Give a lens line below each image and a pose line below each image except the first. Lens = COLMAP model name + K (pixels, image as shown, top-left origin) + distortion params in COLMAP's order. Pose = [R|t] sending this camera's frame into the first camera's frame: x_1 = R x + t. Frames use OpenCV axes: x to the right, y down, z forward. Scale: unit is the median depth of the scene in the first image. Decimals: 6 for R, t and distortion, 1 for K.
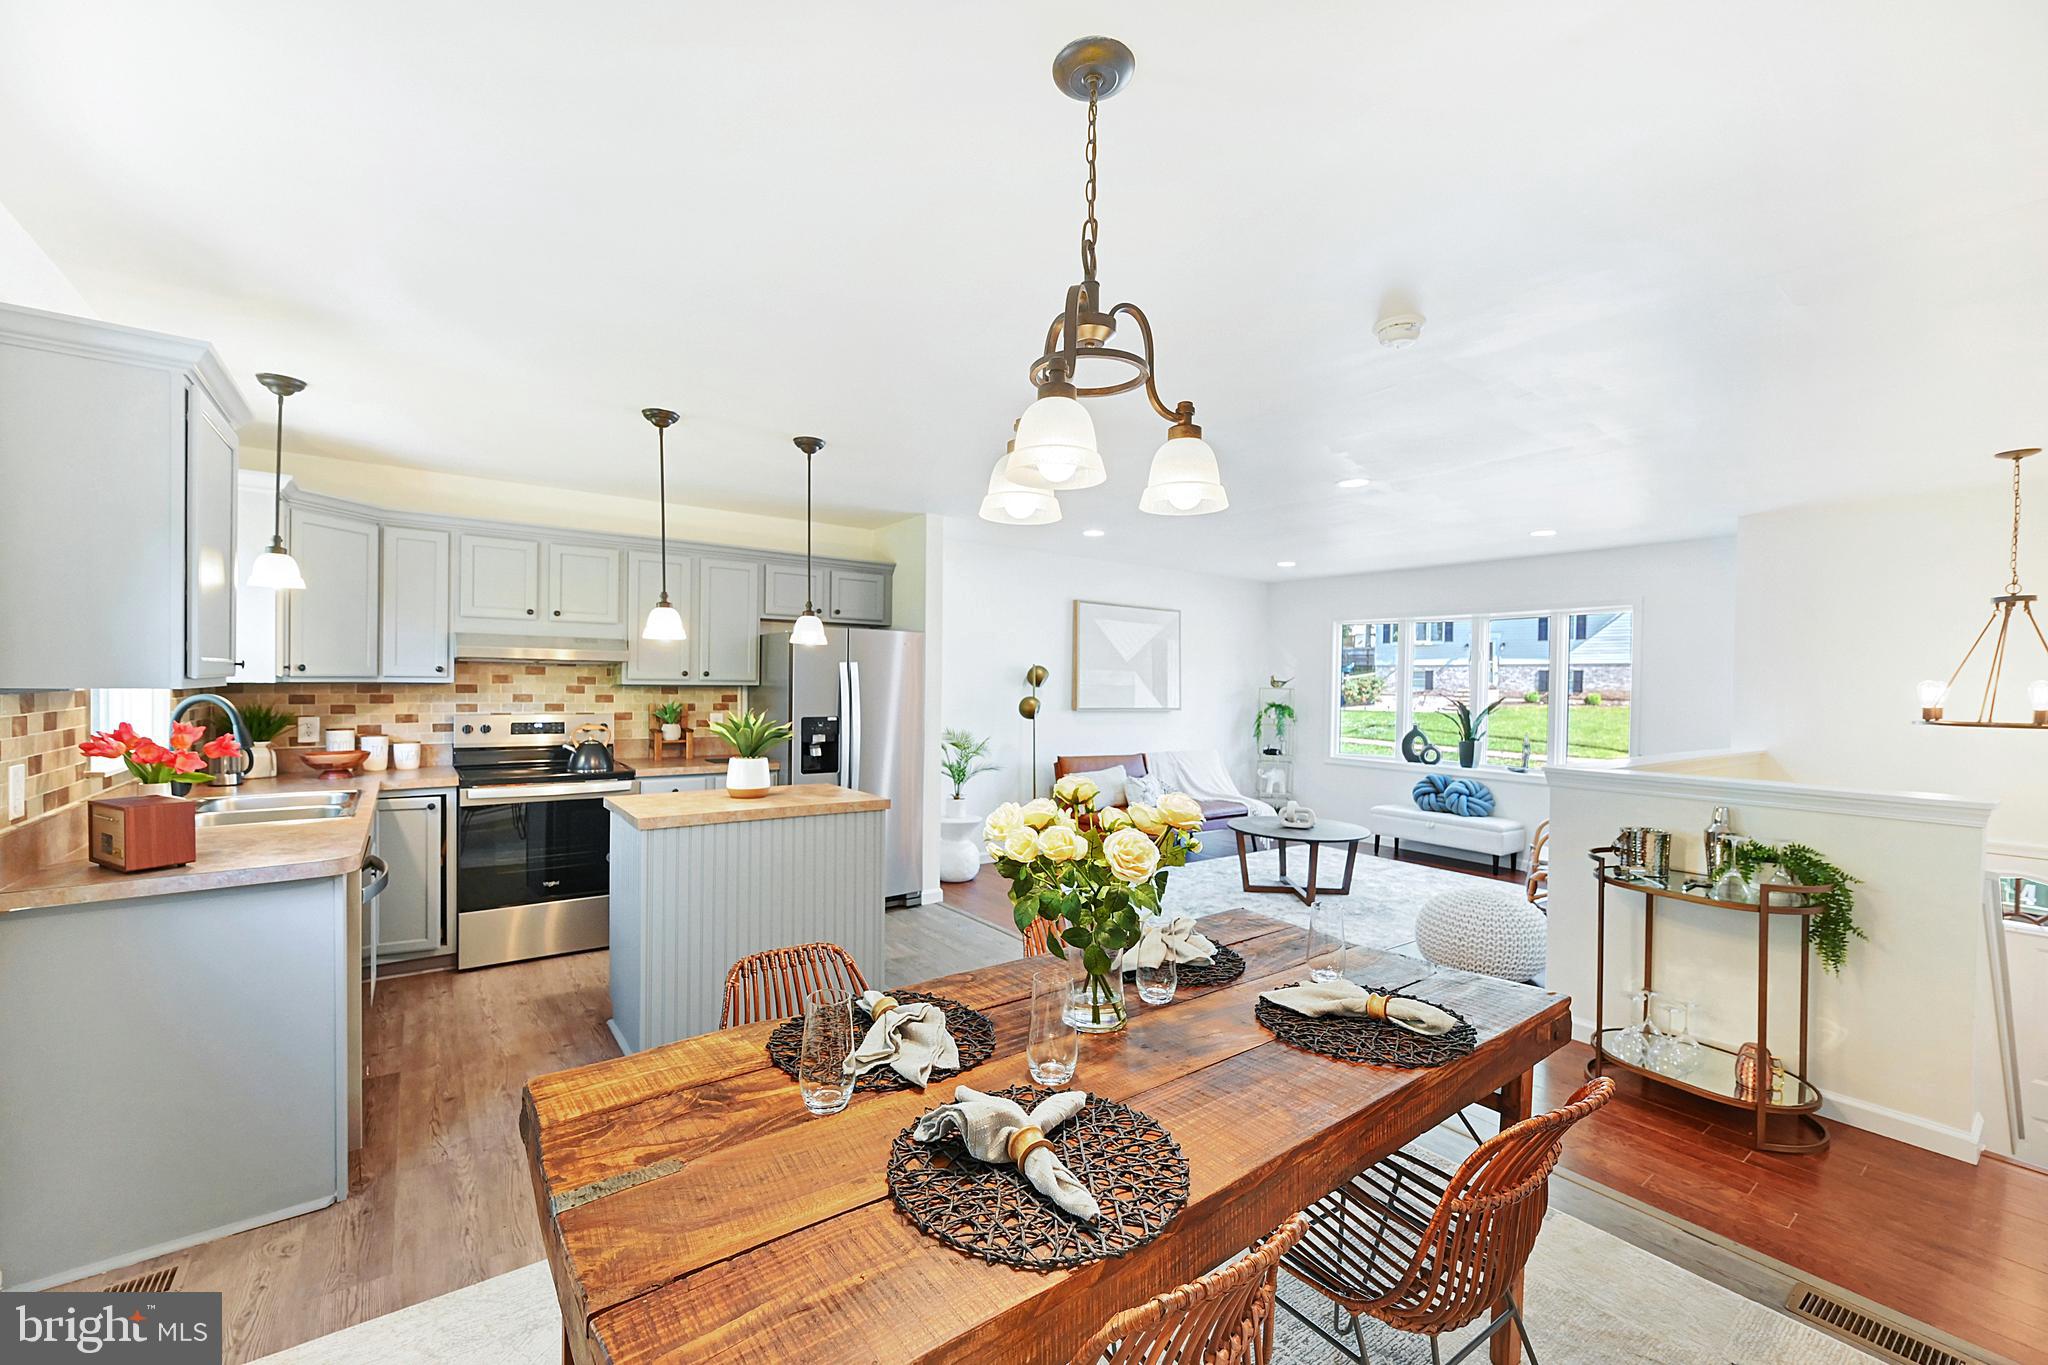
lens RADIAL K [[822.9, 0, 1039.2], [0, 822.9, 679.6], [0, 0, 1]] dist [0.000021, -0.000095]
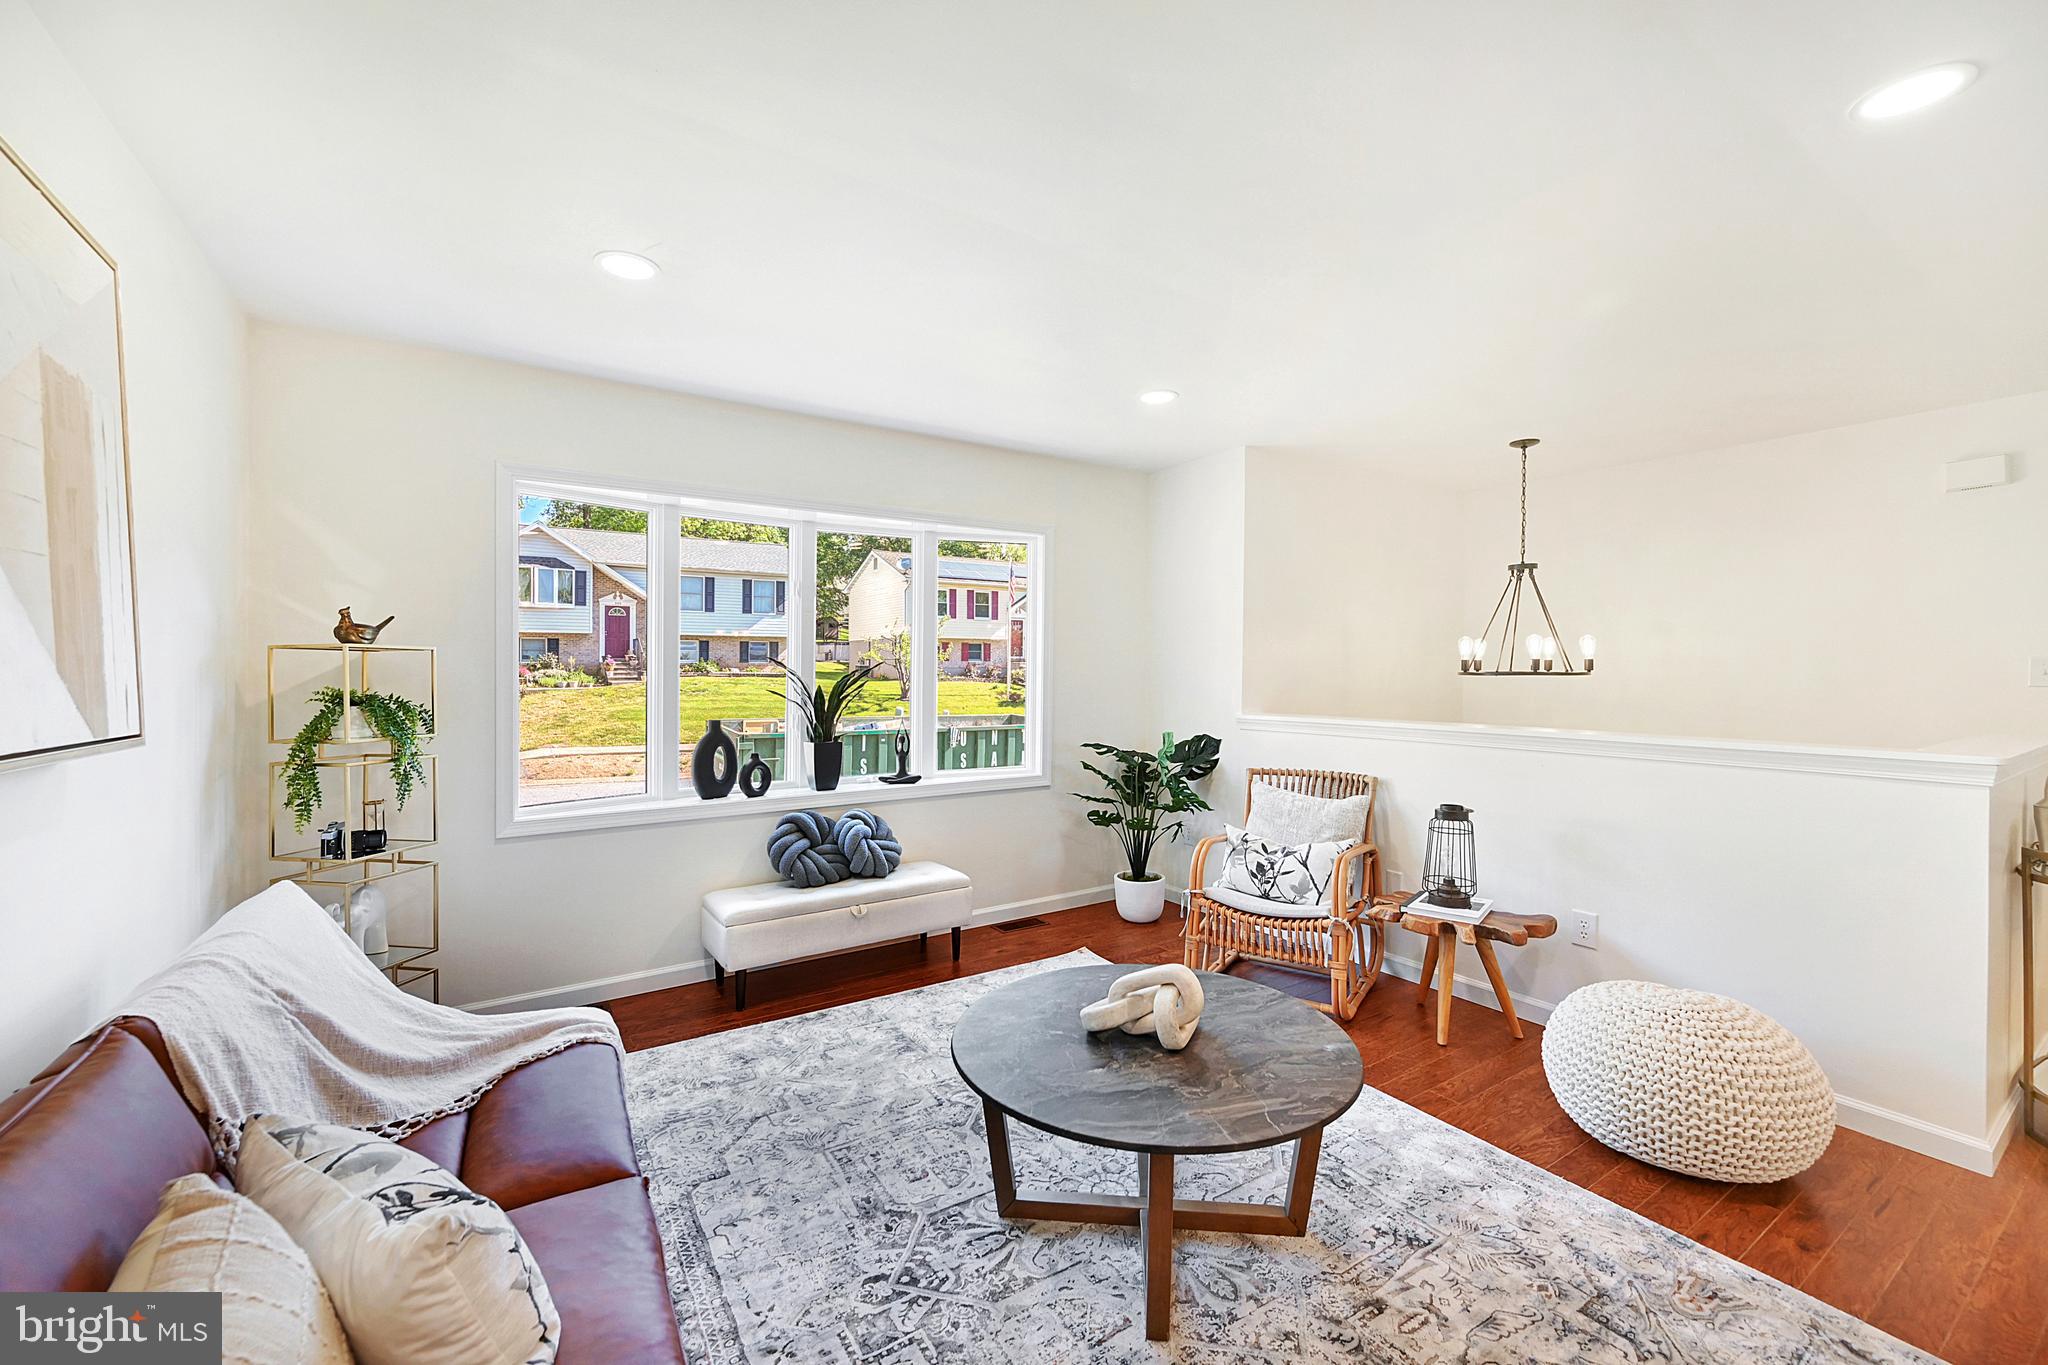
lens RADIAL K [[822.9, 0, 1035.2], [0, 822.9, 688.0], [0, 0, 1]] dist [0.000021, -0.000095]
pose [[0.064176, -0.039800, 0.997145, -0.026463], [-0.001406, 0.999200, 0.039973, 0.016312], [-0.997938, -0.003967, 0.064069, 0.872326]]
